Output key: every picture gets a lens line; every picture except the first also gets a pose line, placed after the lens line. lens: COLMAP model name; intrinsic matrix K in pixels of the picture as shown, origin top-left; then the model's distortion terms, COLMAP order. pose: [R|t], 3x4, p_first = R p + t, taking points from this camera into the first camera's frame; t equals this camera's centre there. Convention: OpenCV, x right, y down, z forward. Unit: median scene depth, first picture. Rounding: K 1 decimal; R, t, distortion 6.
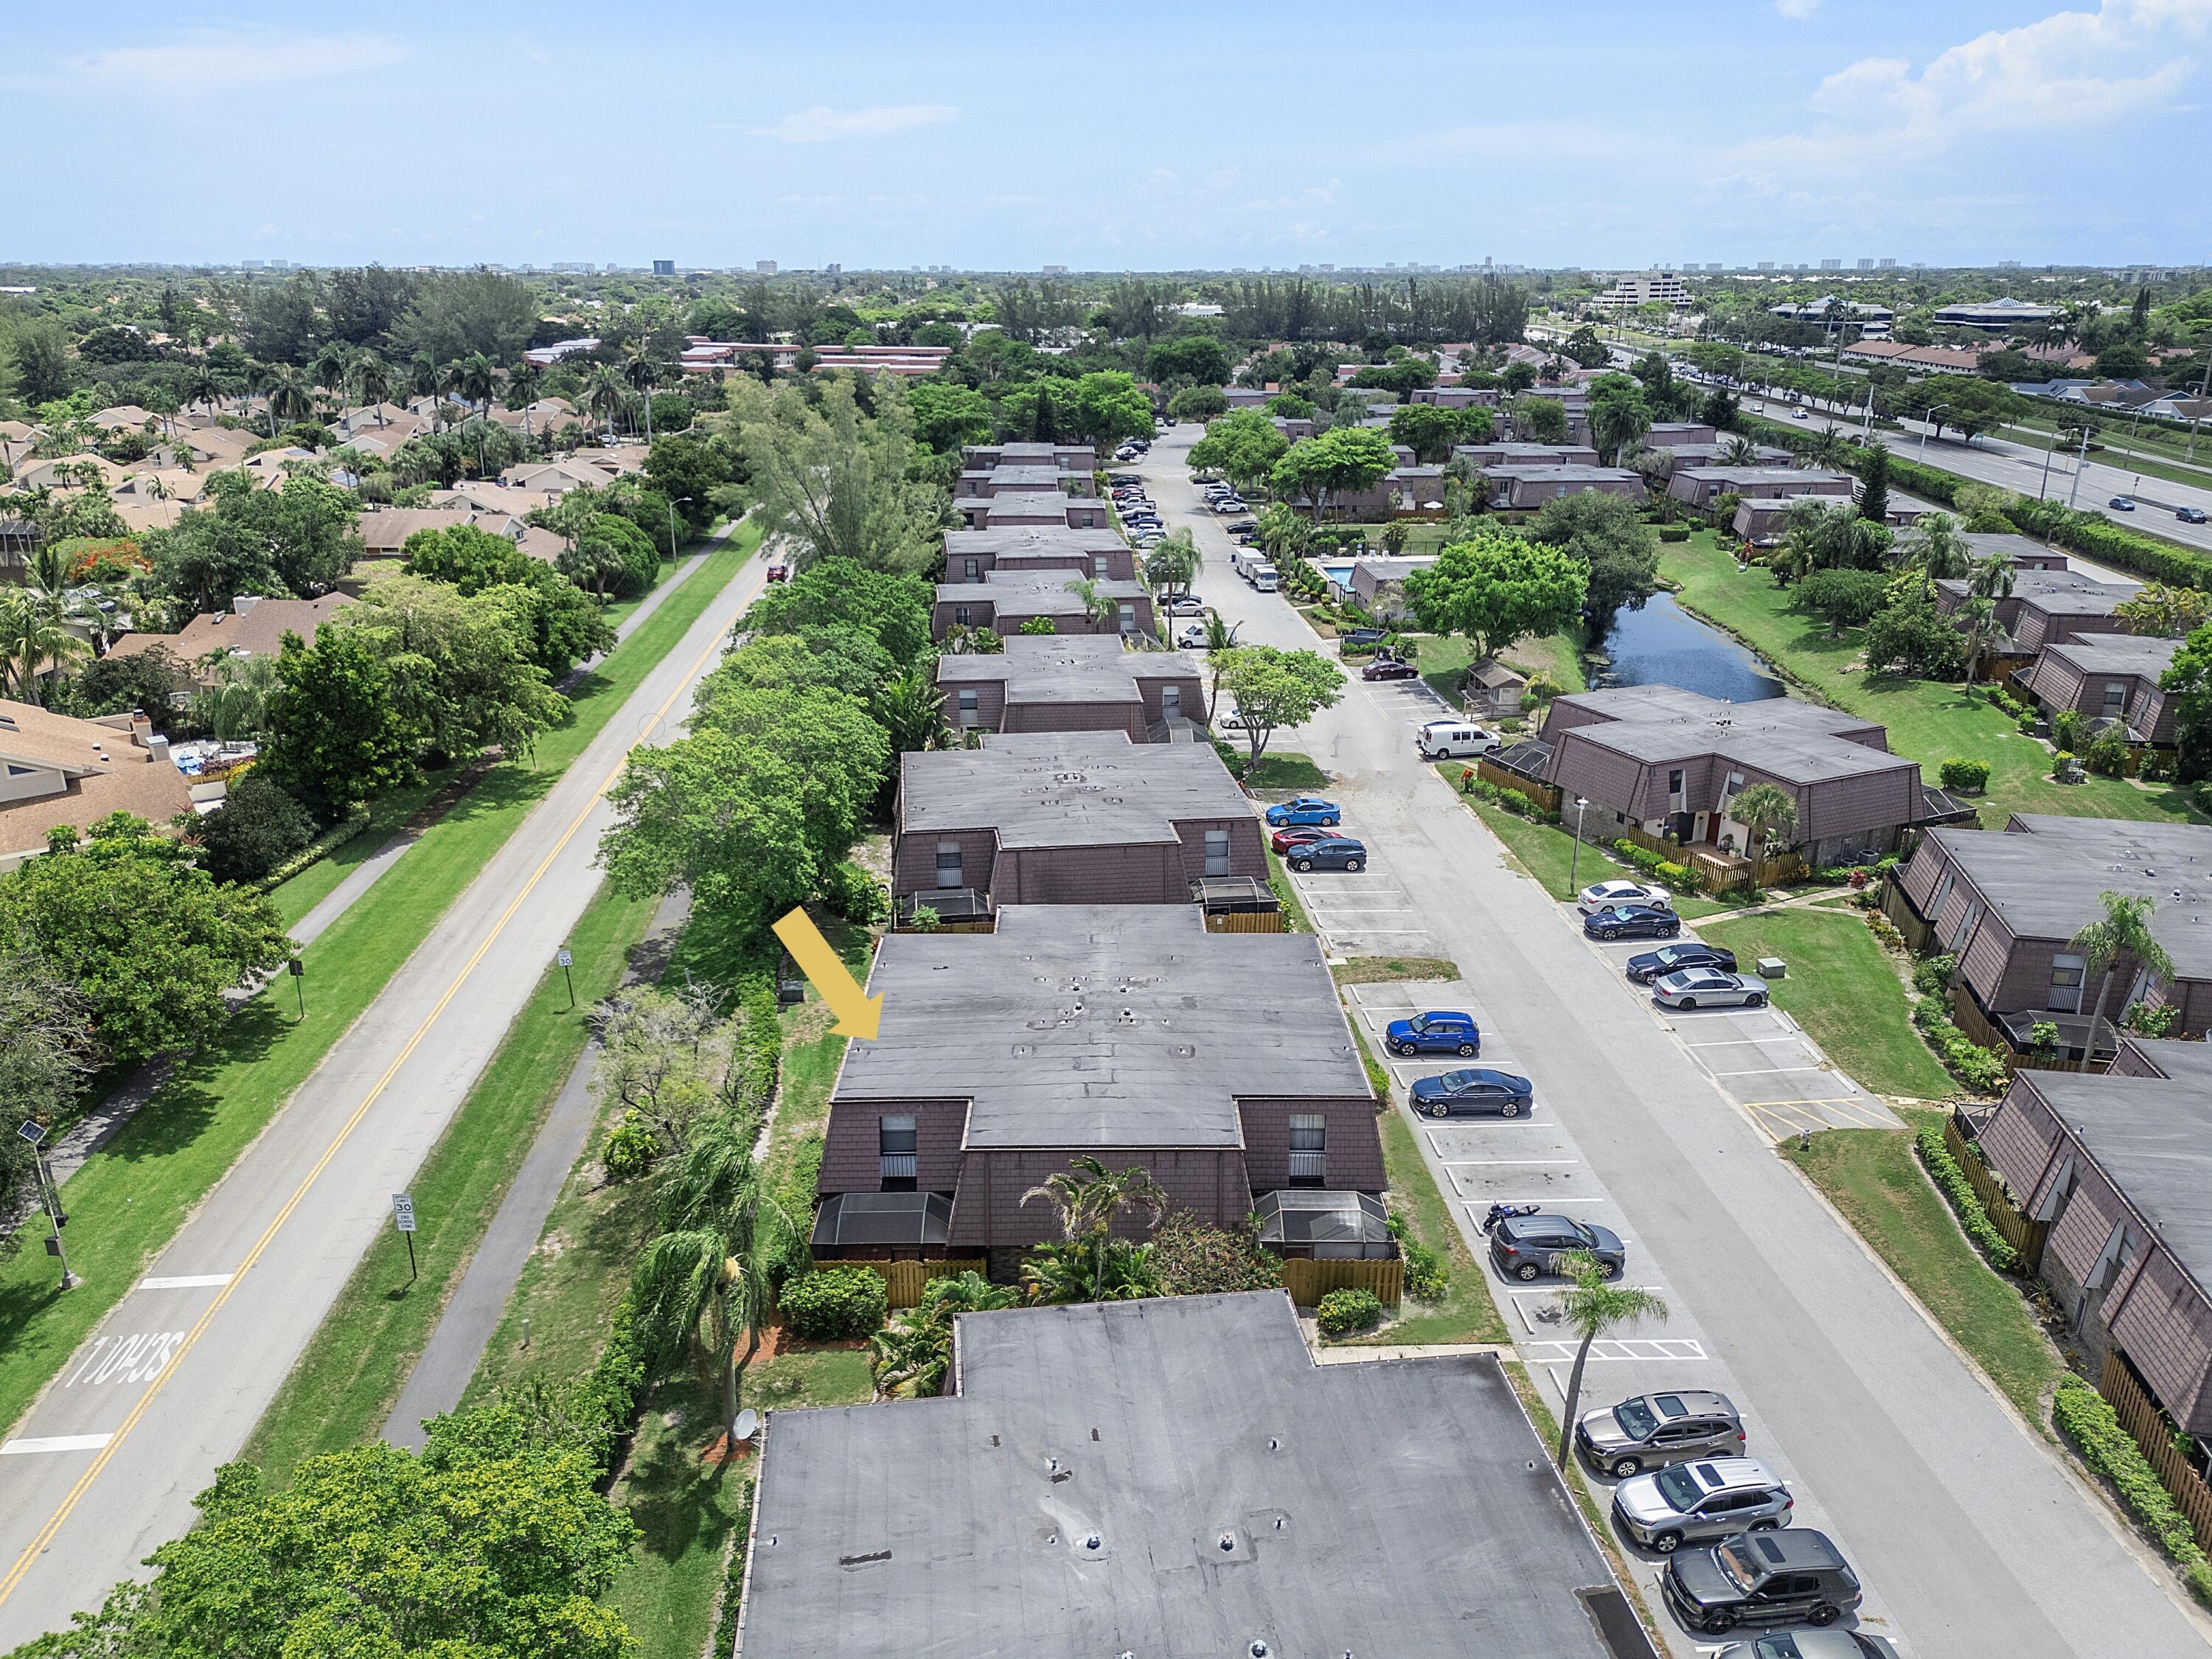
lens RADIAL K [[1552.3, 0, 1109.7], [0, 1552.3, 836.7], [0, 0, 1]] dist [0.057394, -0.059061]
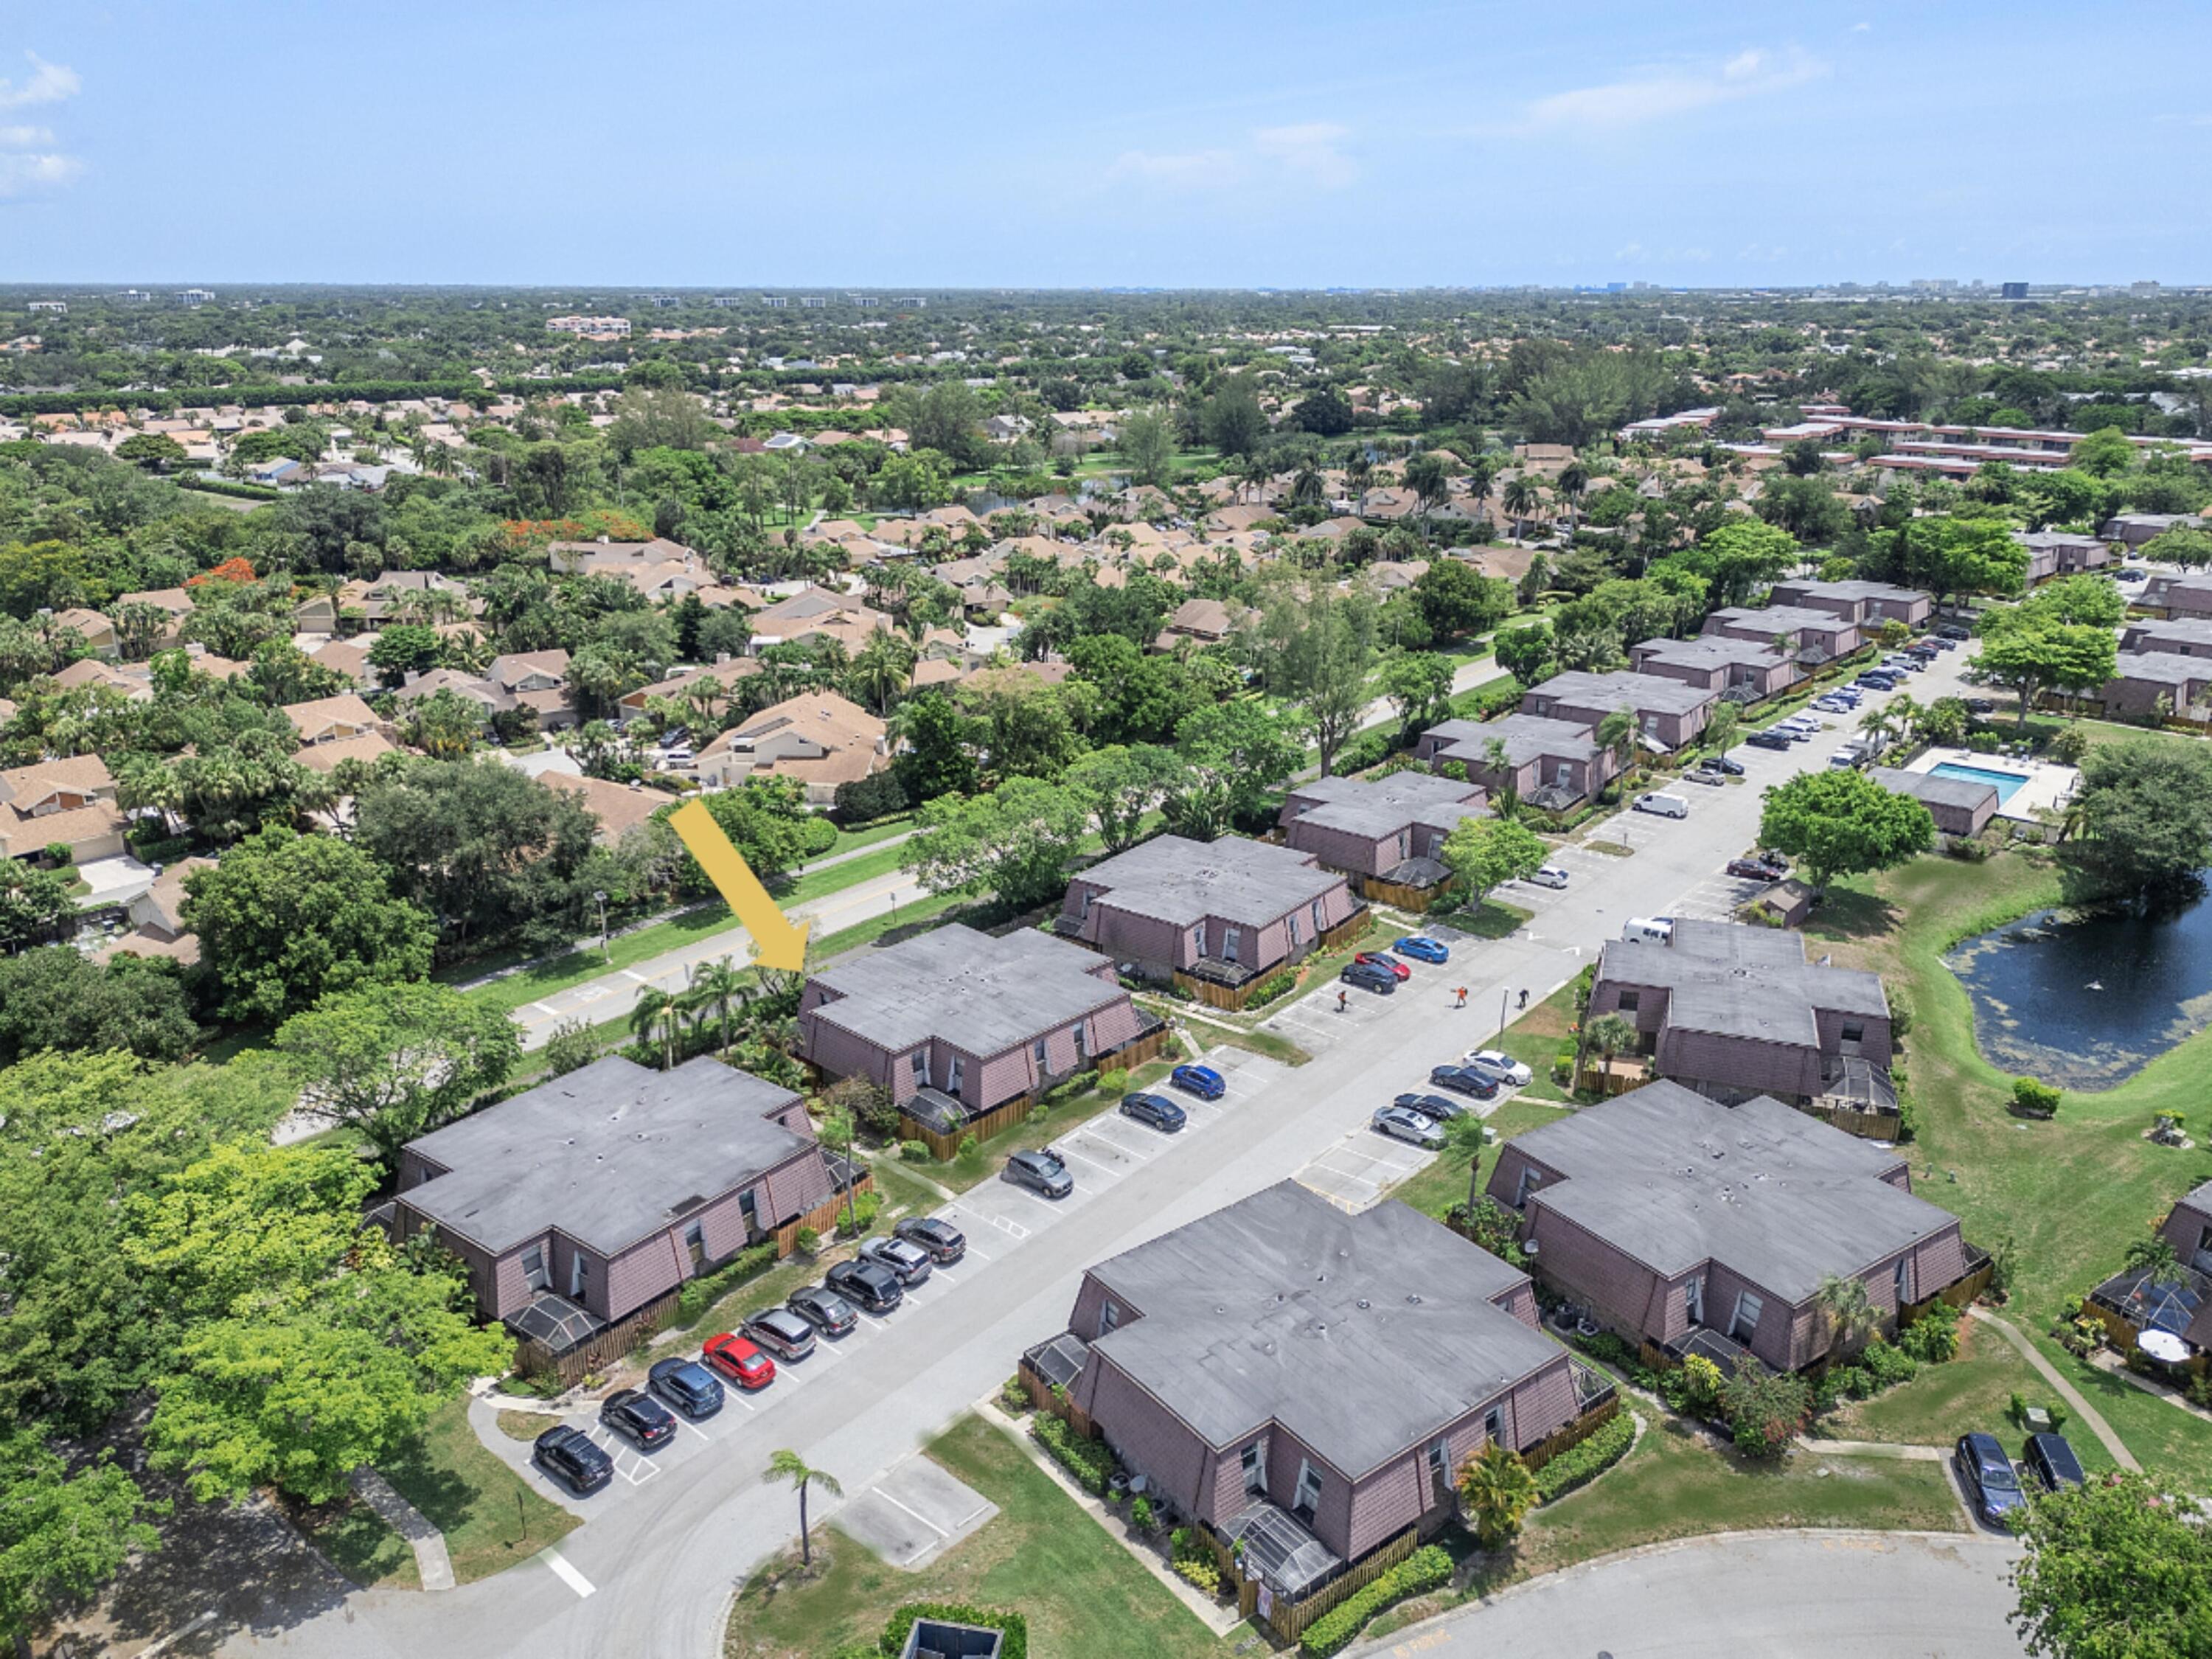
lens RADIAL K [[1552.3, 0, 1121.9], [0, 1552.3, 810.2], [0, 0, 1]] dist [0.057394, -0.059061]
pose [[0.730467, 0.215080, -0.648197, 0.824164], [-0.235702, 0.970193, 0.056304, -0.153226], [0.640986, 0.111653, 0.759389, -0.198841]]
